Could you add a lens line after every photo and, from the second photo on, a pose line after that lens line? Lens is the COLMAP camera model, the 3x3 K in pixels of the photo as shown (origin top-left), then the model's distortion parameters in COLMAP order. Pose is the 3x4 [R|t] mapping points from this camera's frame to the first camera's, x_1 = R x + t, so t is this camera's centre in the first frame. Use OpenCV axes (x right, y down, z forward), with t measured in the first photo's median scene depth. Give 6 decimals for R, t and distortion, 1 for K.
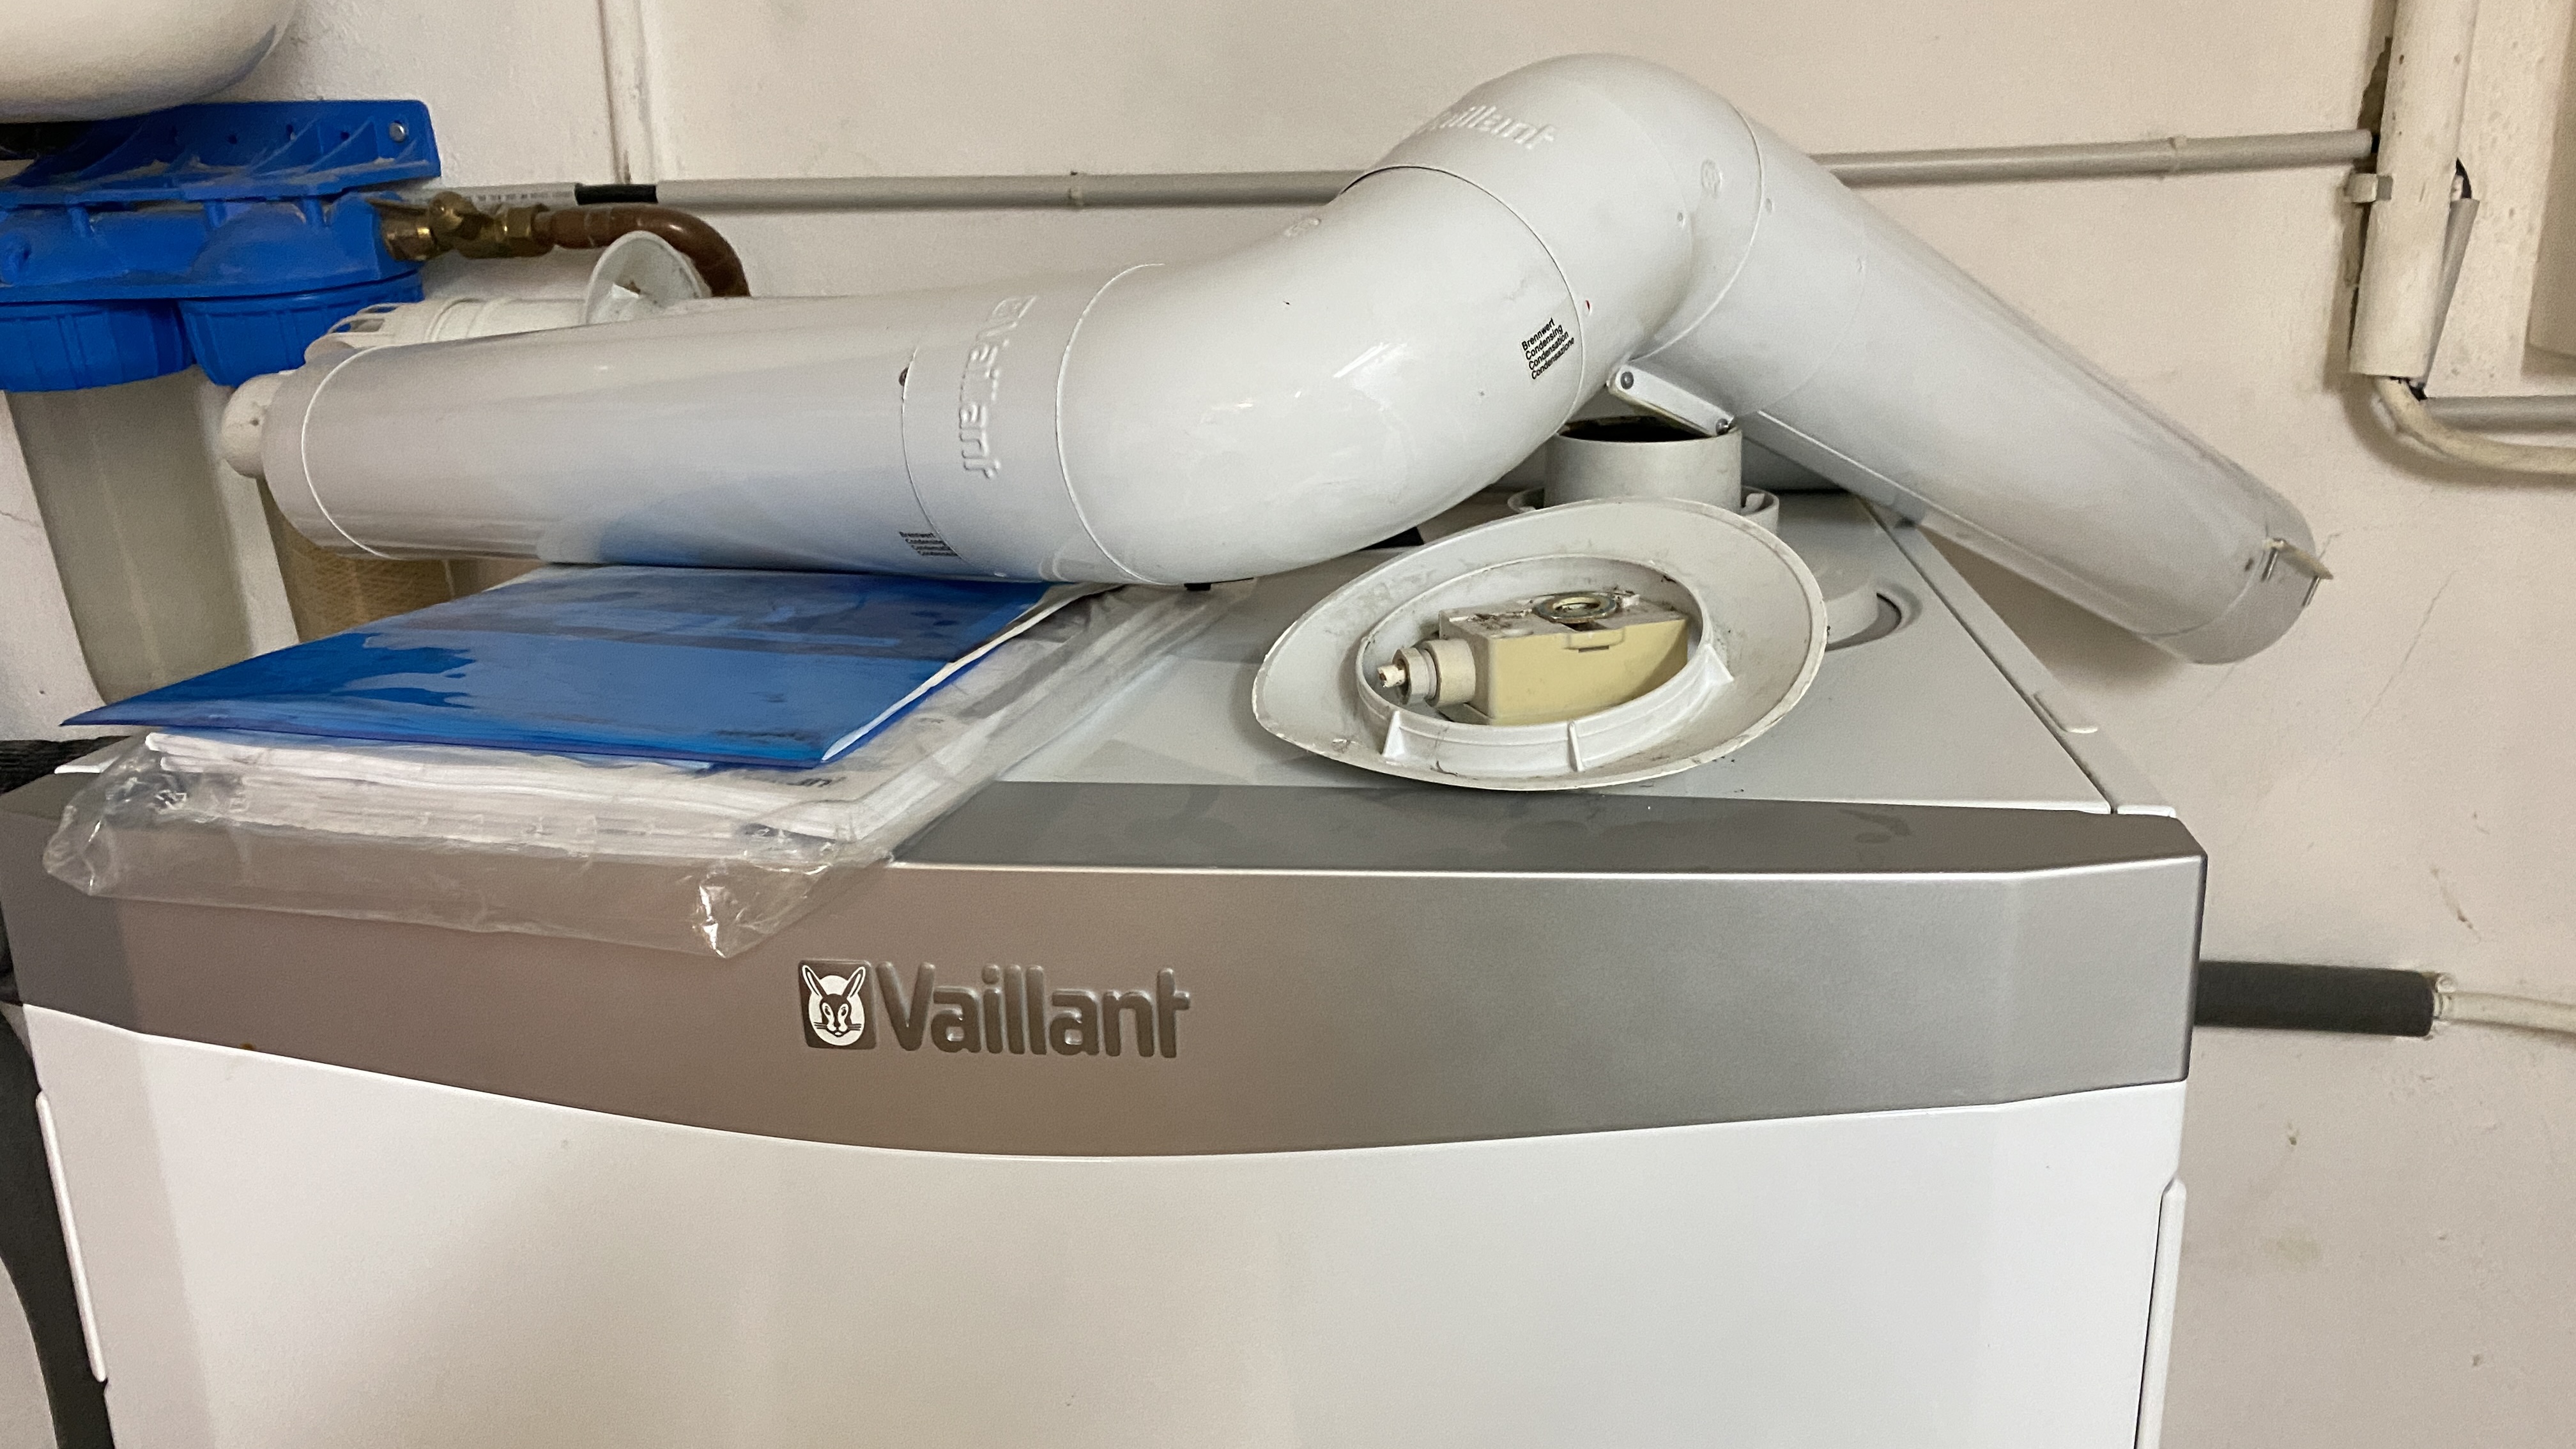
lens RADIAL K [[1961.5, 0, 1289.5], [0, 1961.5, 741.4], [0, 0, 1]] dist [0.025913, -0.009120]
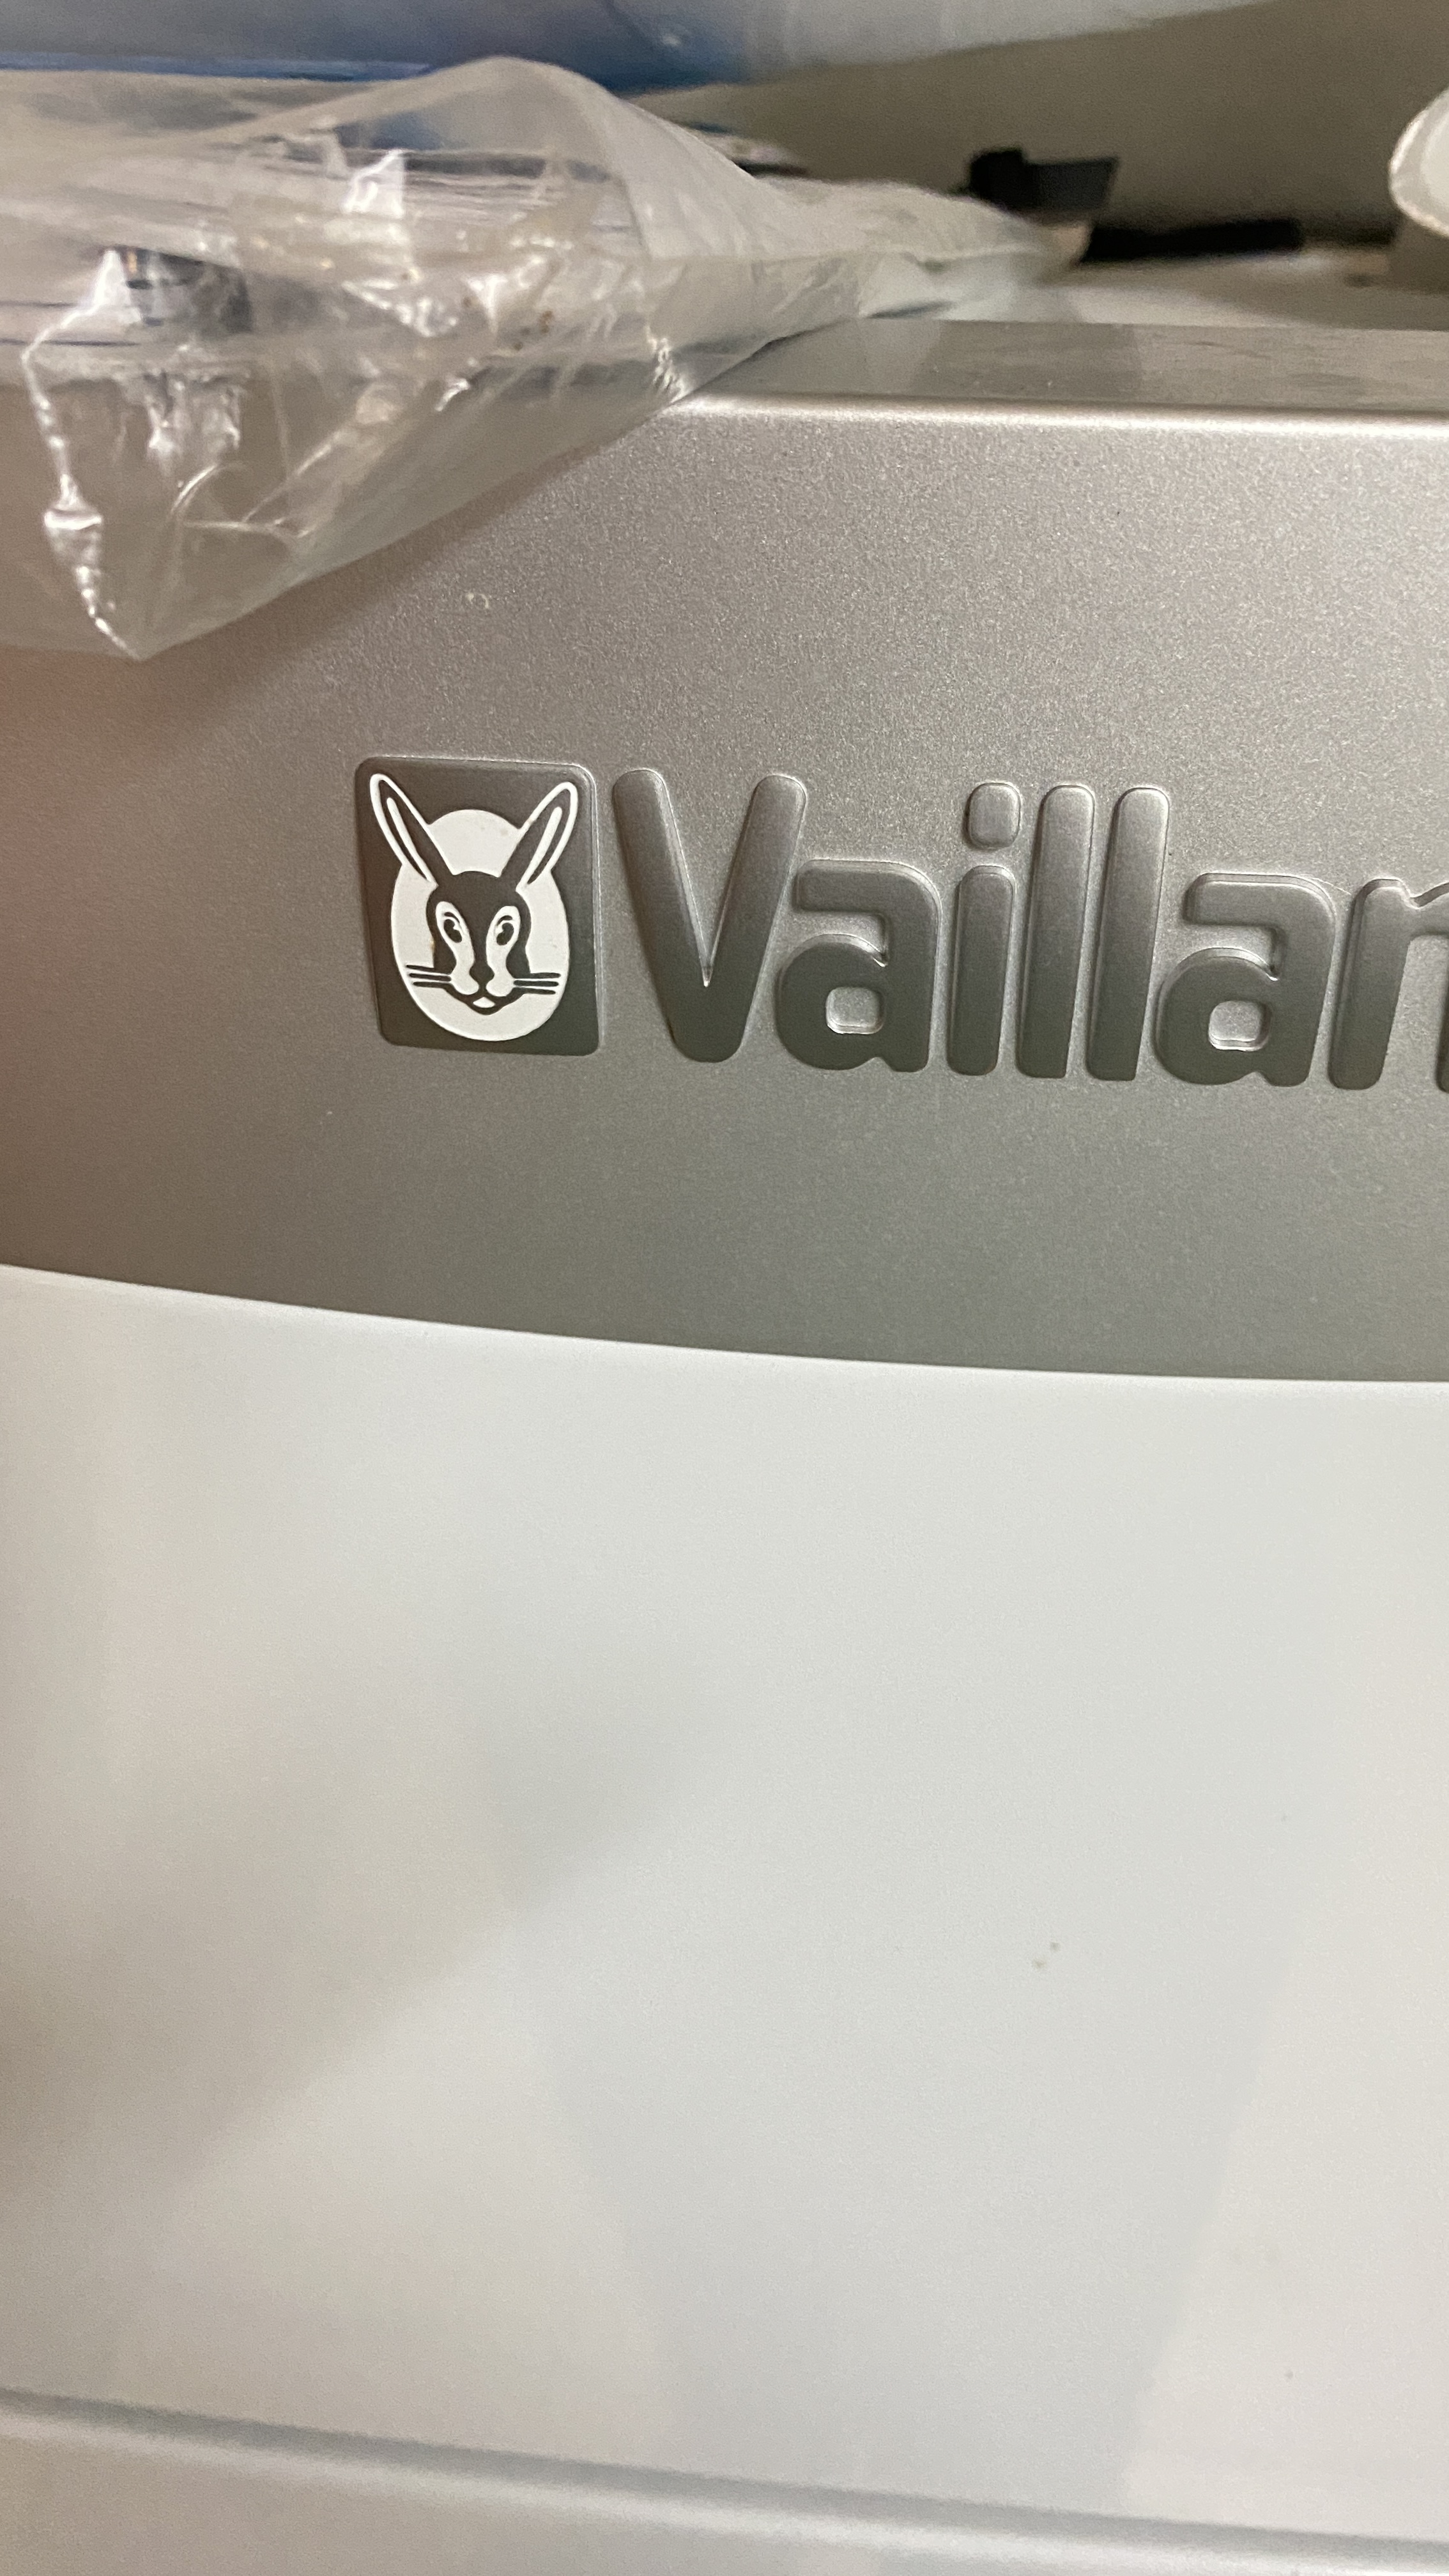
lens RADIAL K [[1961.5, 0, 732.9], [0, 1961.5, 1301.3], [0, 0, 1]] dist [0.025913, -0.009120]
pose [[0.998524, 0.016390, 0.051784, -0.205291], [-0.027164, 0.976284, 0.214781, 0.126627], [-0.047036, -0.215871, 0.975288, 0.676830]]
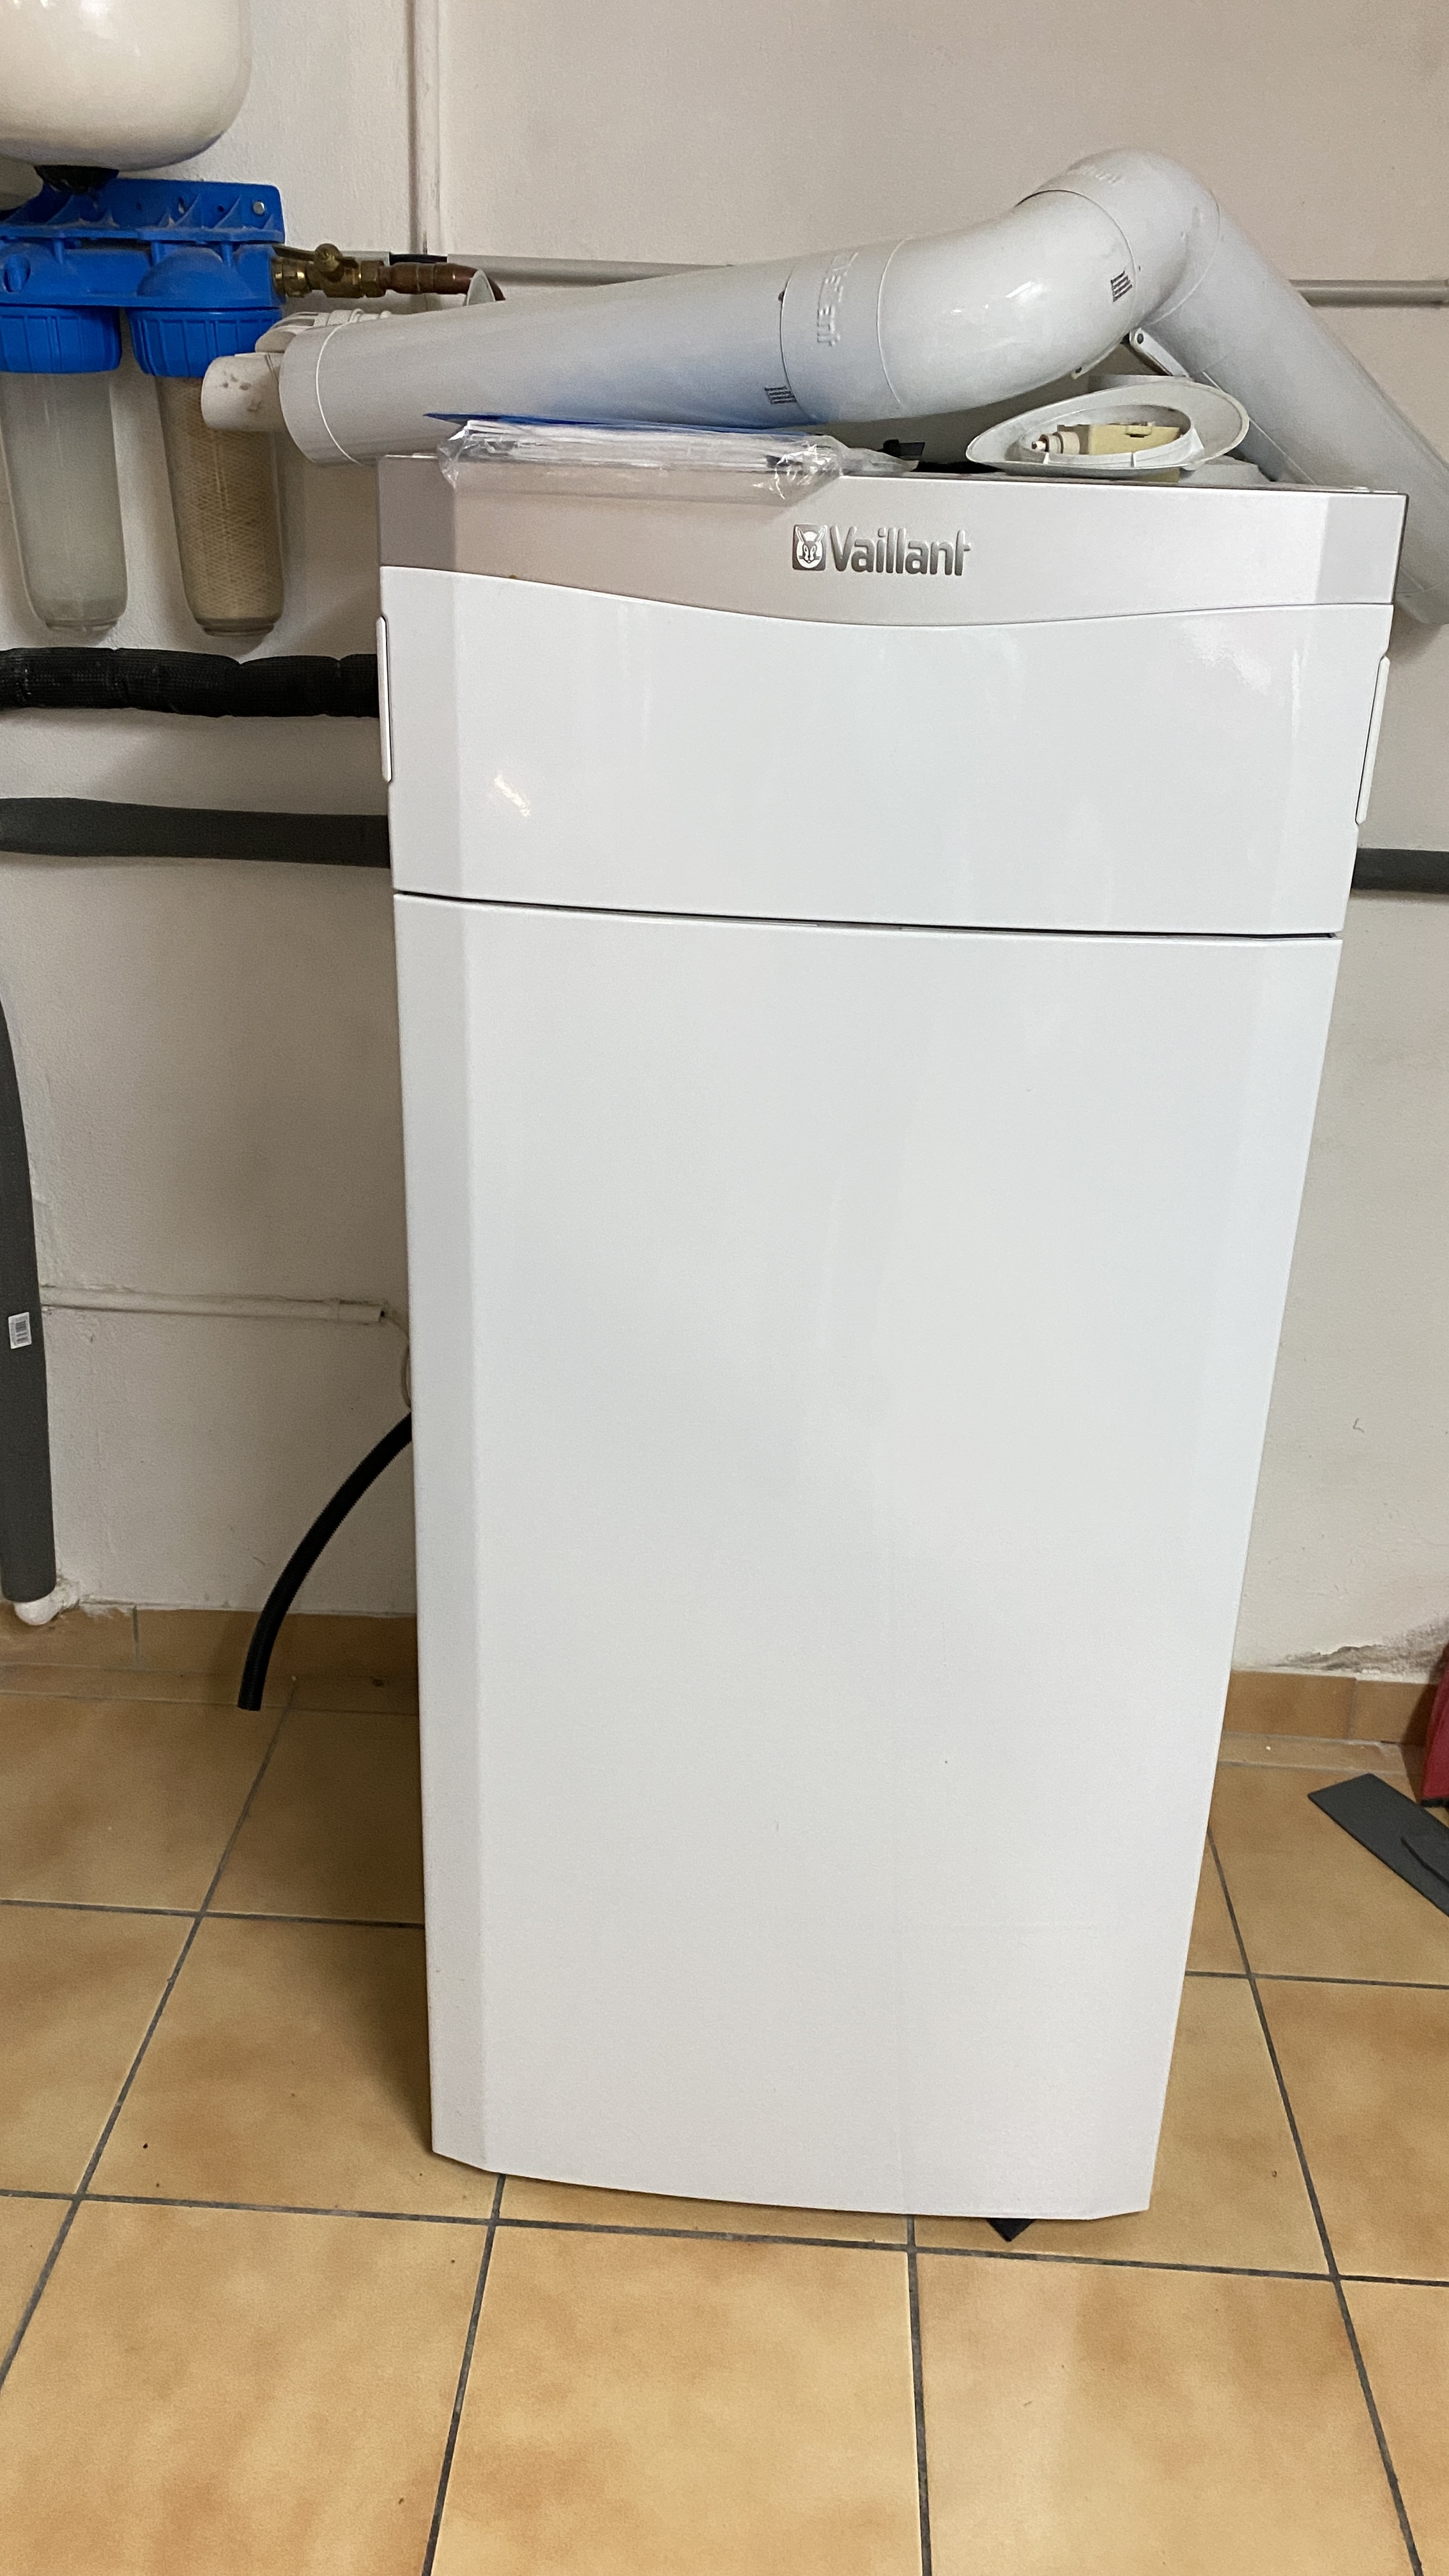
lens RADIAL K [[1961.5, 0, 738.5], [0, 1961.5, 1285.3], [0, 0, 1]] dist [0.025913, -0.009120]
pose [[0.996548, 0.027578, 0.078300, -0.463711], [-0.035974, 0.993508, 0.107926, 0.730075], [-0.074815, -0.110370, 0.991071, -1.305344]]
